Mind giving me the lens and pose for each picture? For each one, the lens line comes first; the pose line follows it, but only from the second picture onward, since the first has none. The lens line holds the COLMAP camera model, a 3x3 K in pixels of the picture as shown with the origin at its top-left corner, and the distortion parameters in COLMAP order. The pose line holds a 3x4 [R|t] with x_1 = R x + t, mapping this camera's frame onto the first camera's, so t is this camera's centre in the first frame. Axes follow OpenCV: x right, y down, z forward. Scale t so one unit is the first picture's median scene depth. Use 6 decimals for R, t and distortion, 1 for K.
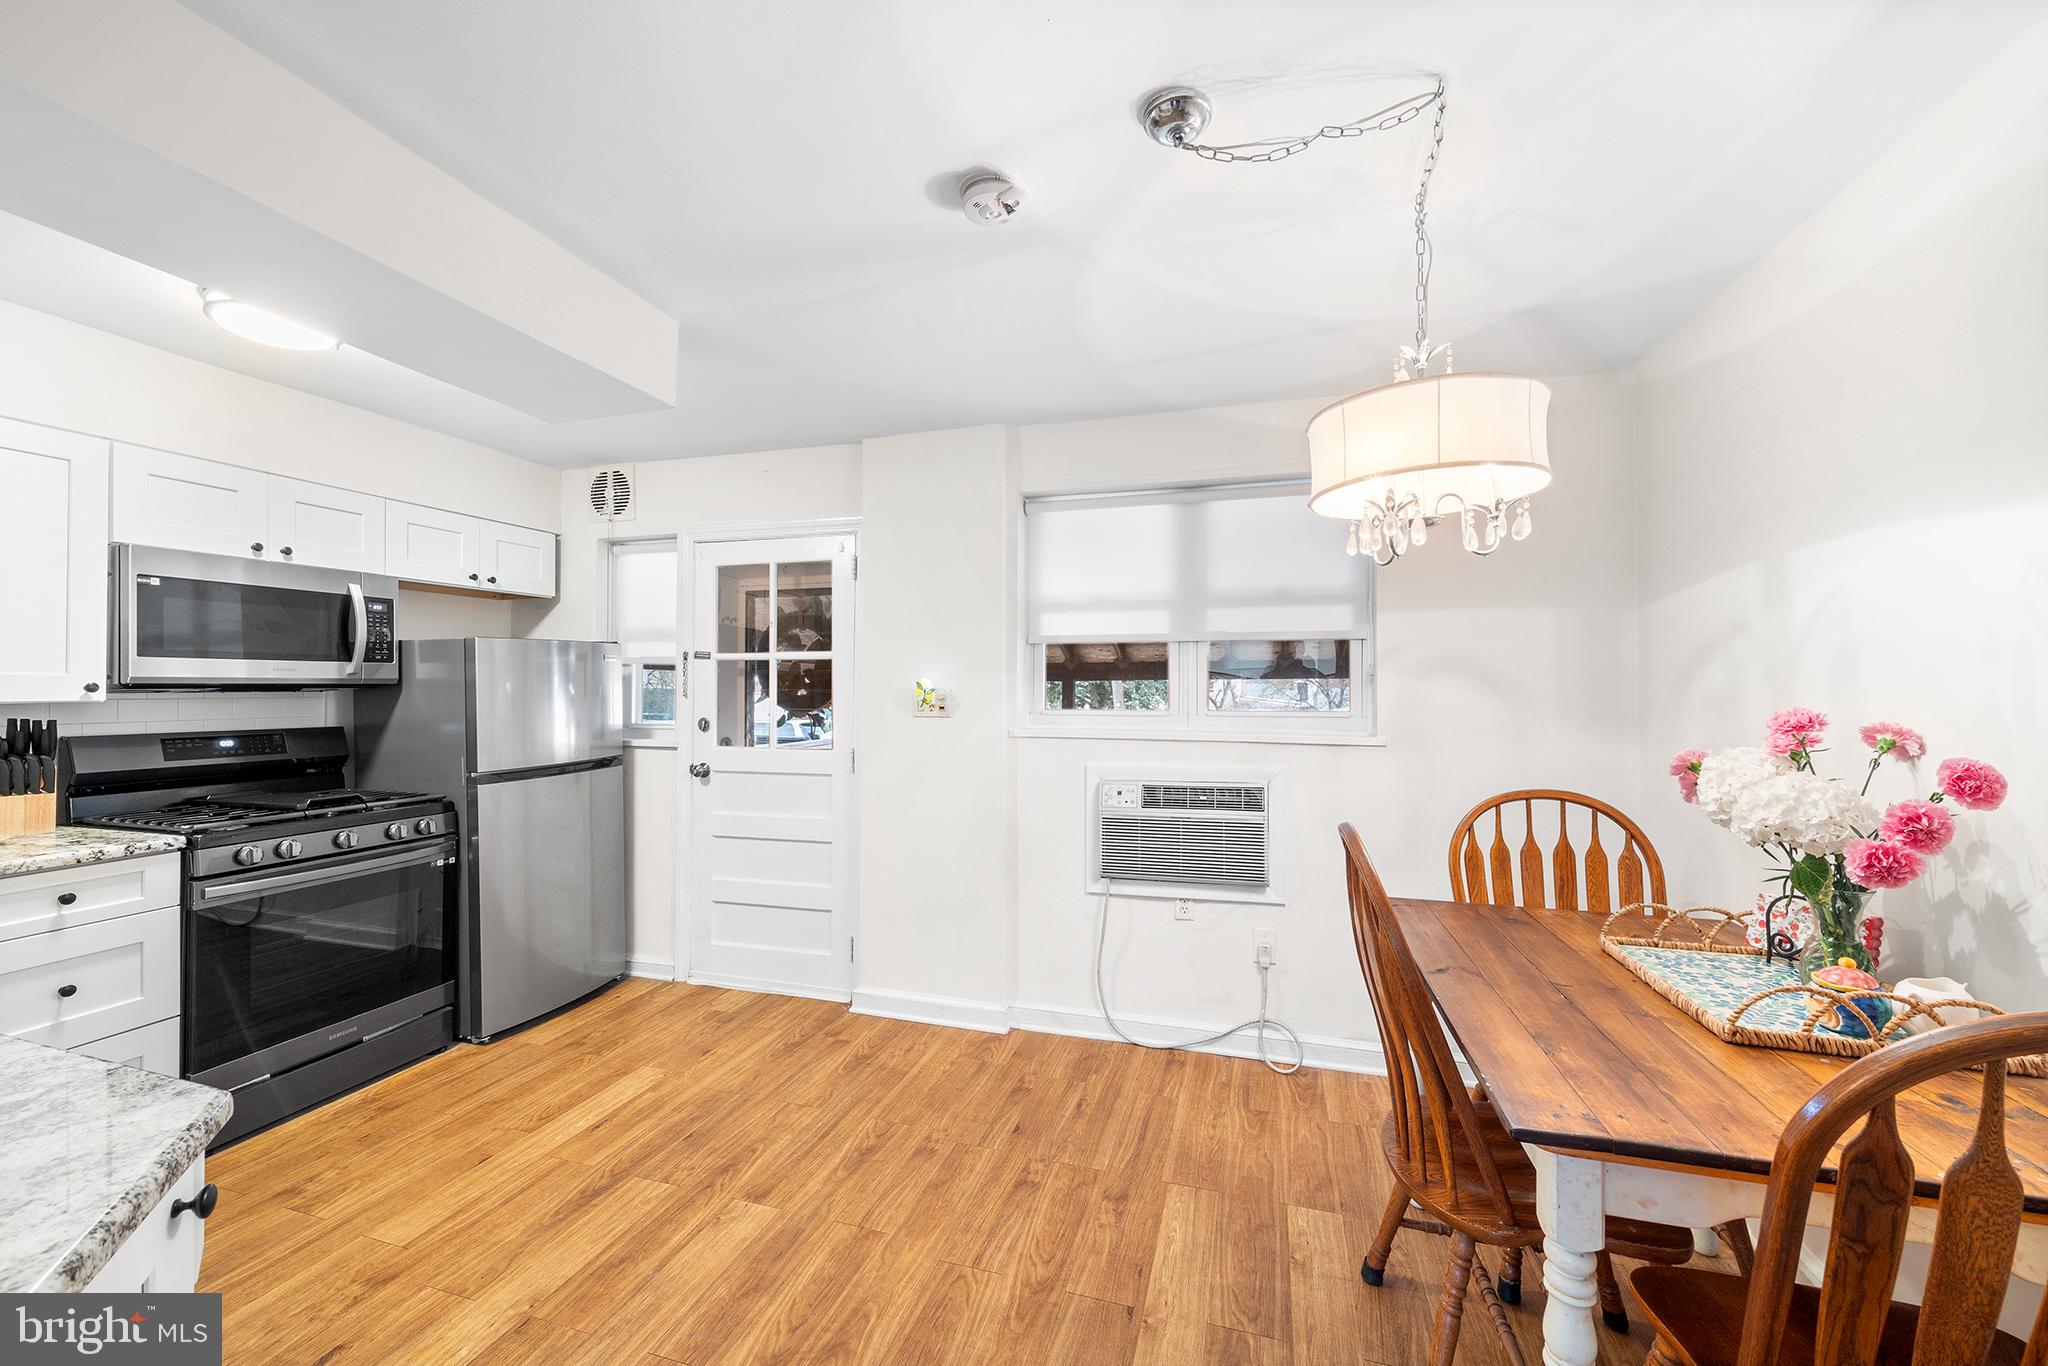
lens RADIAL K [[797.4, 0, 1031.9], [0, 797.4, 689.6], [0, 0, 1]] dist [-0.001832, -0.000359]
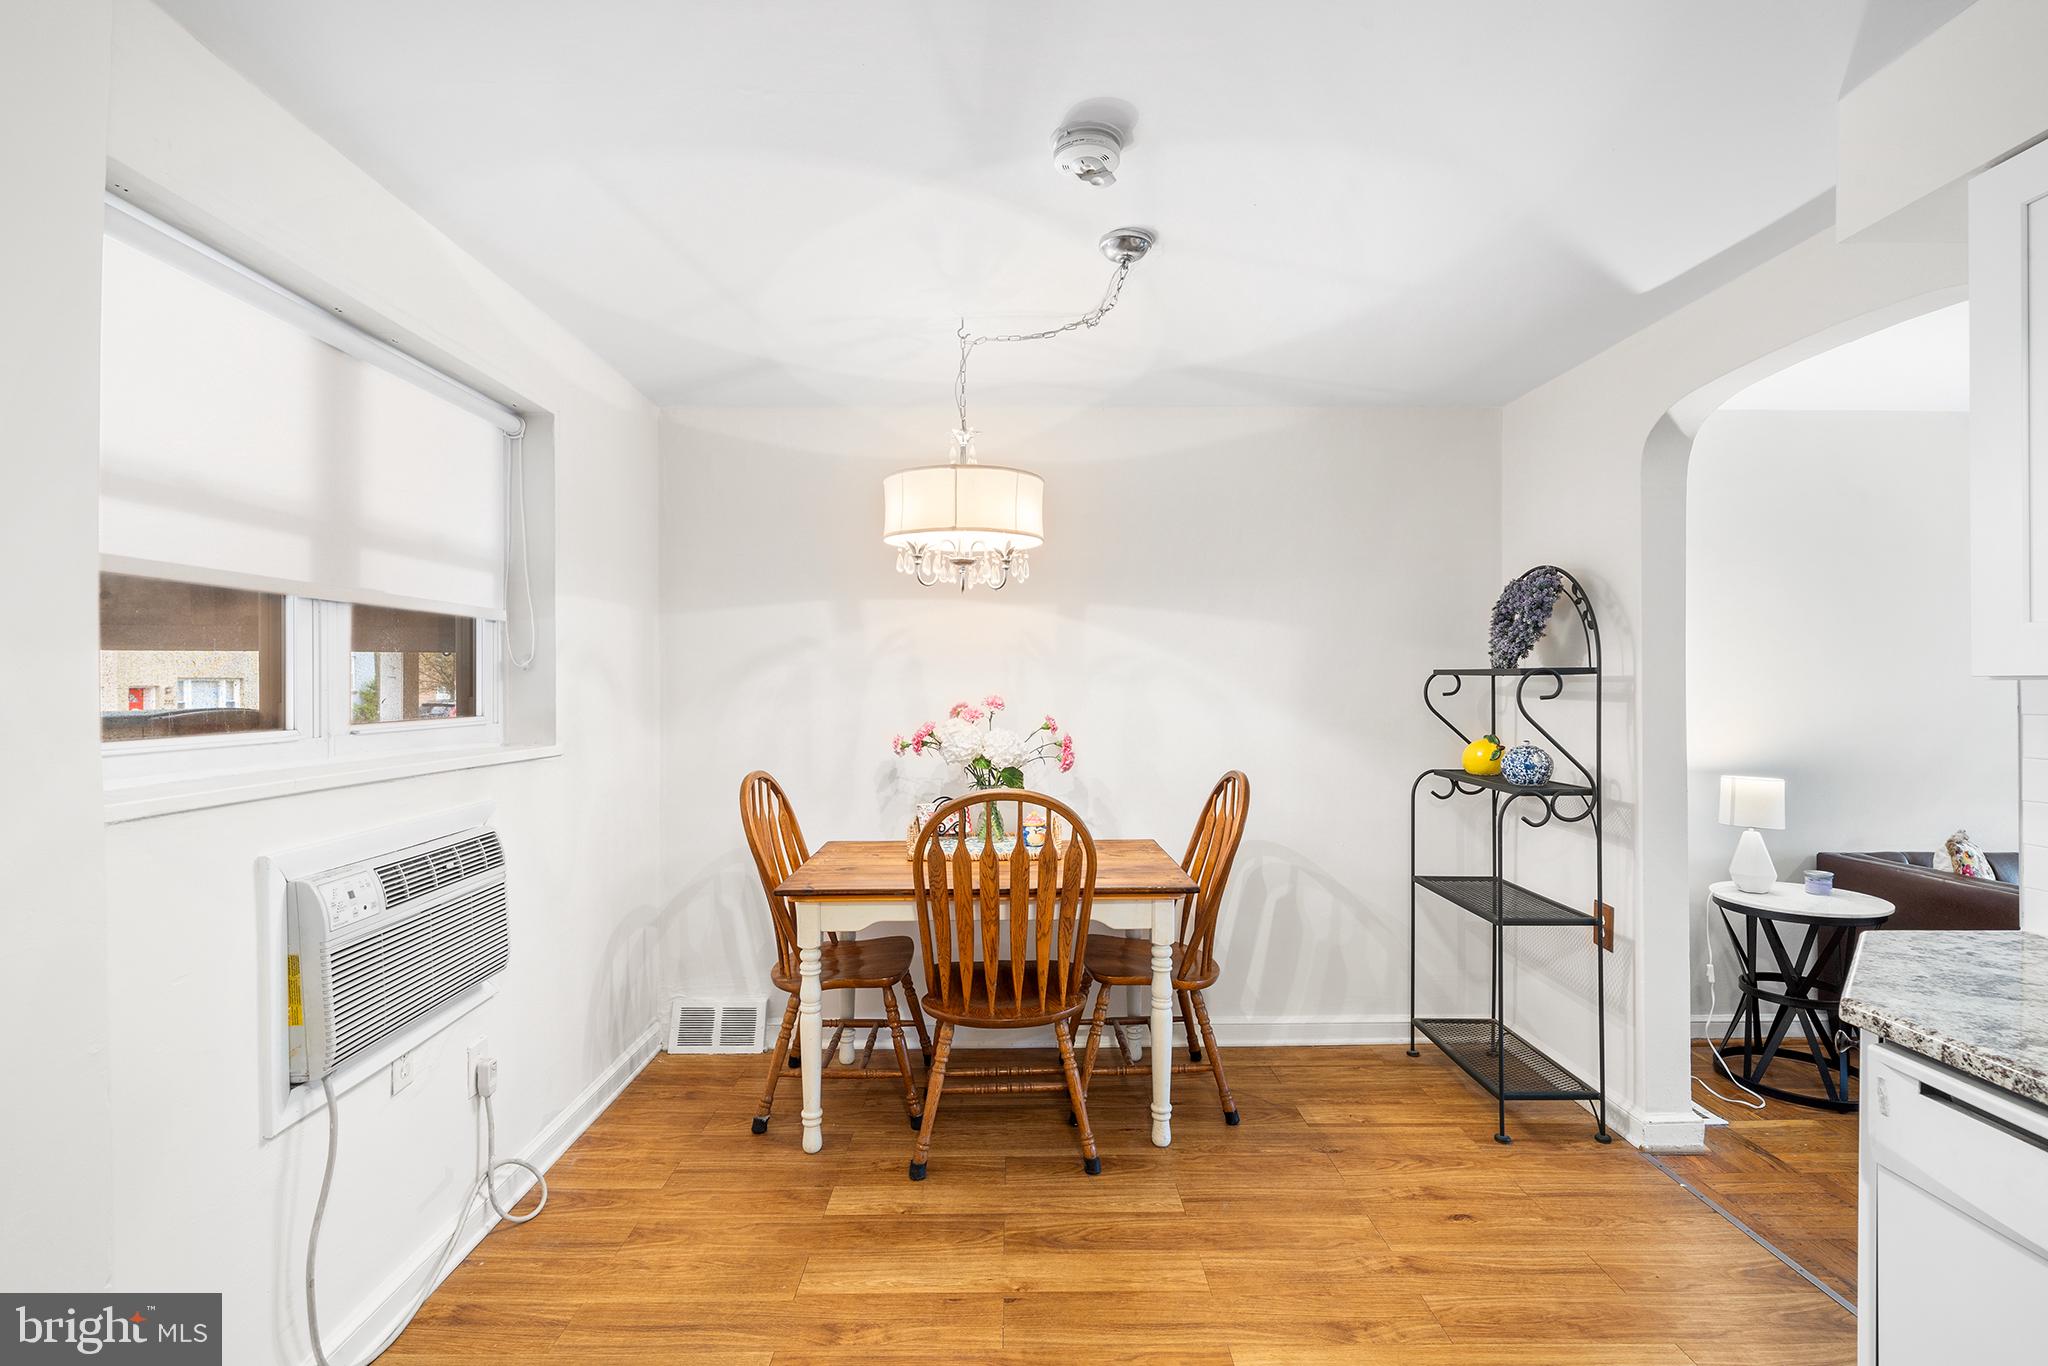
lens RADIAL K [[903.9, 0, 1030.5], [0, 903.9, 675.1], [0, 0, 1]] dist [0.003416, 0.000211]
pose [[-0.291023, 0.005325, 0.956701, -0.587093], [0.003446, 0.999984, -0.004518, -0.006435], [-0.956710, 0.001982, -0.291037, 0.774682]]
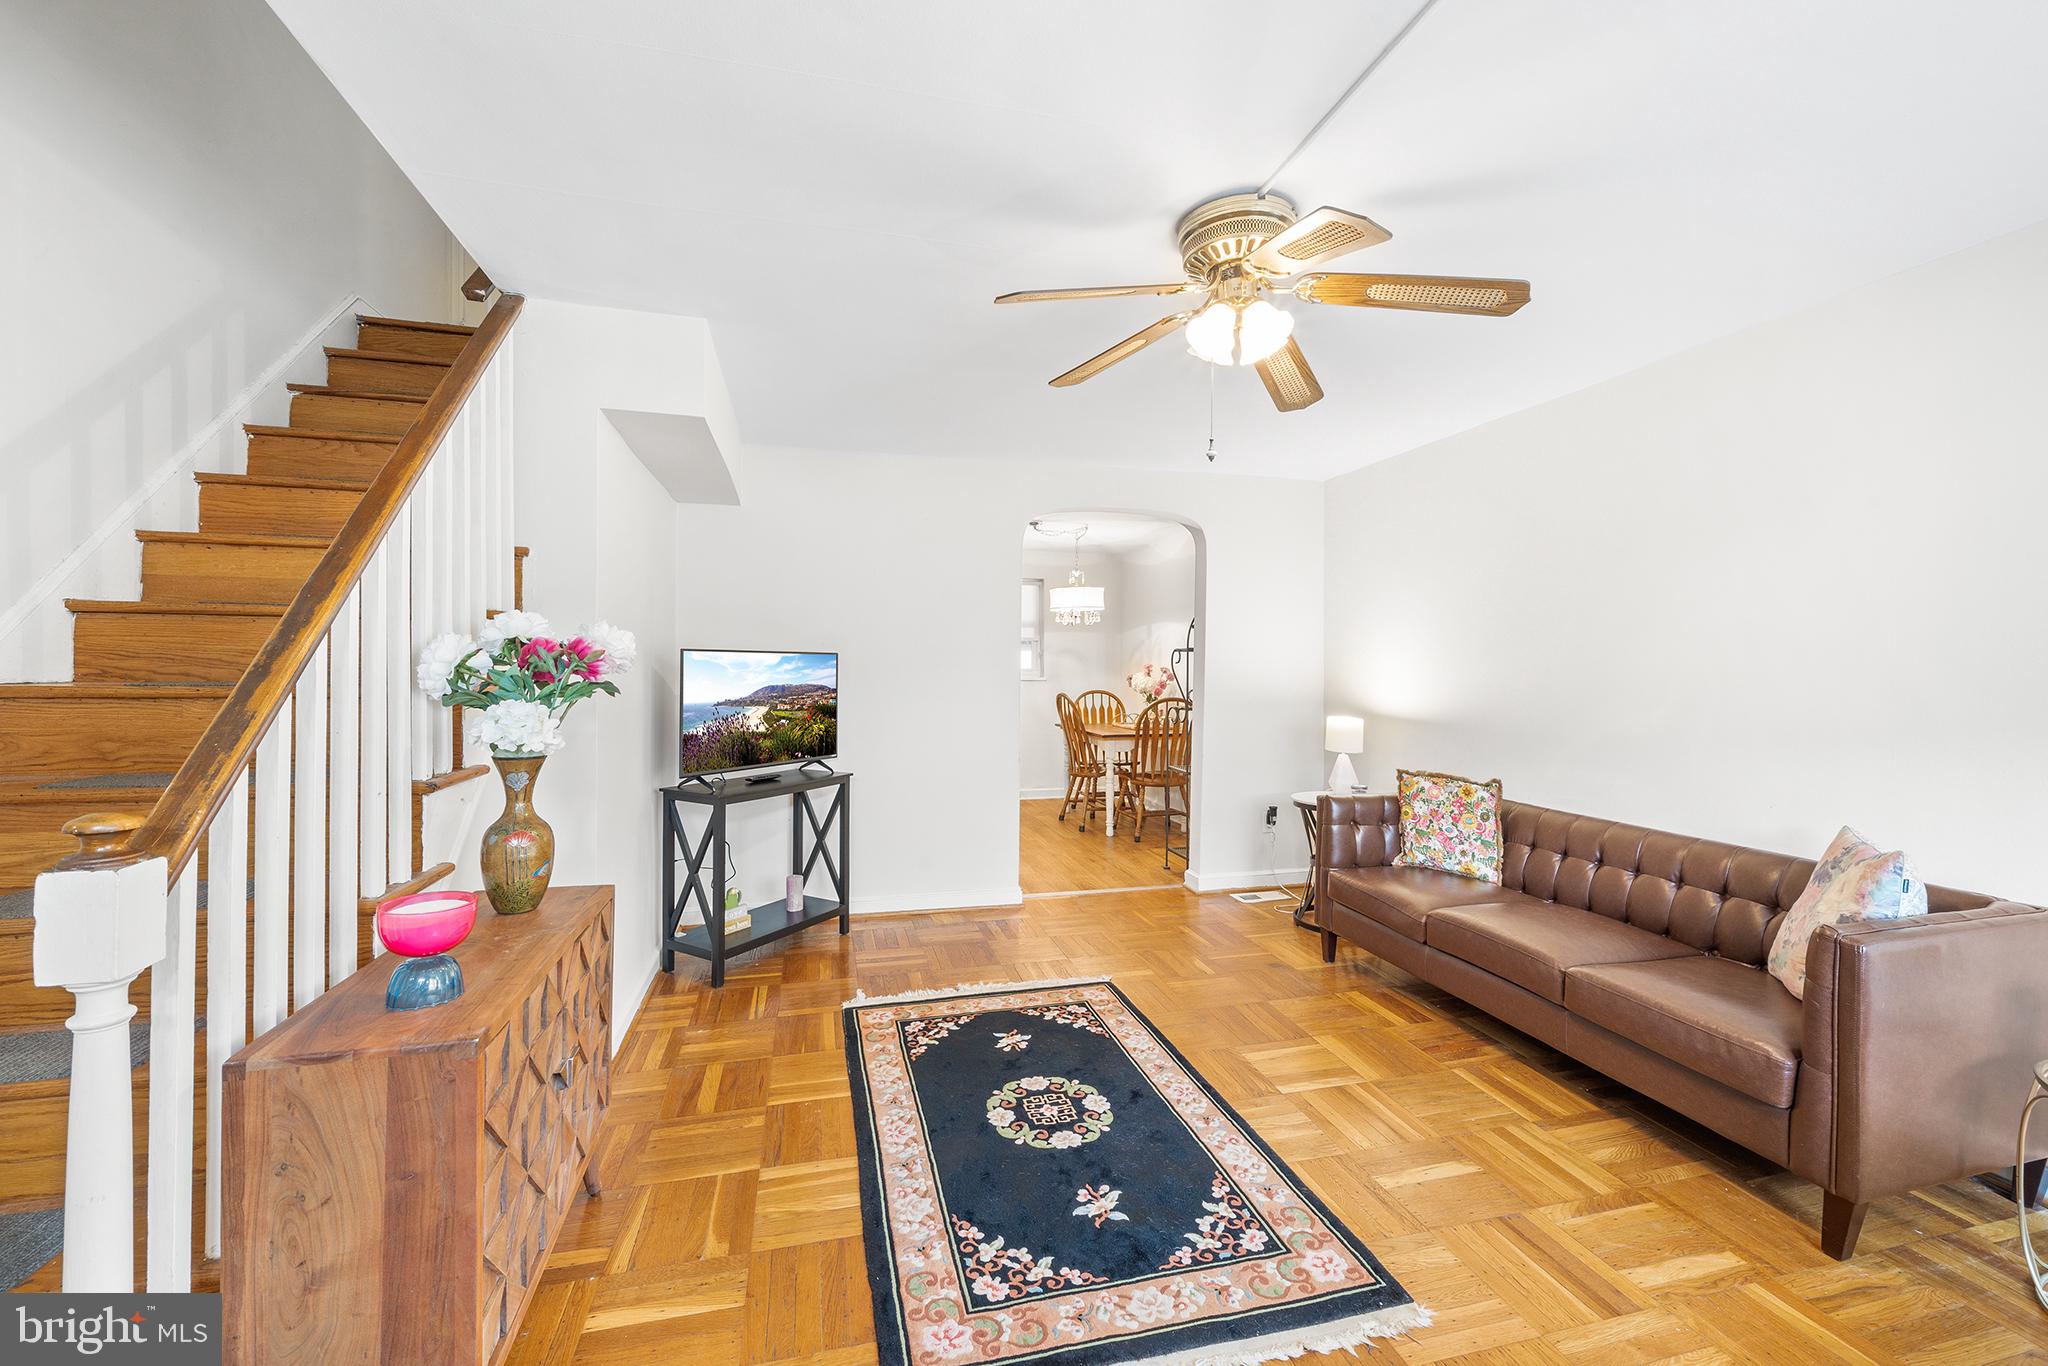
lens RADIAL K [[797.4, 0, 1027.7], [0, 797.4, 669.7], [0, 0, 1]] dist [-0.001832, -0.000359]
pose [[0.858596, -0.004294, 0.512634, -0.980730], [0.000672, 0.999973, 0.007249, 0.013330], [-0.512652, -0.005880, 0.858577, -1.277381]]
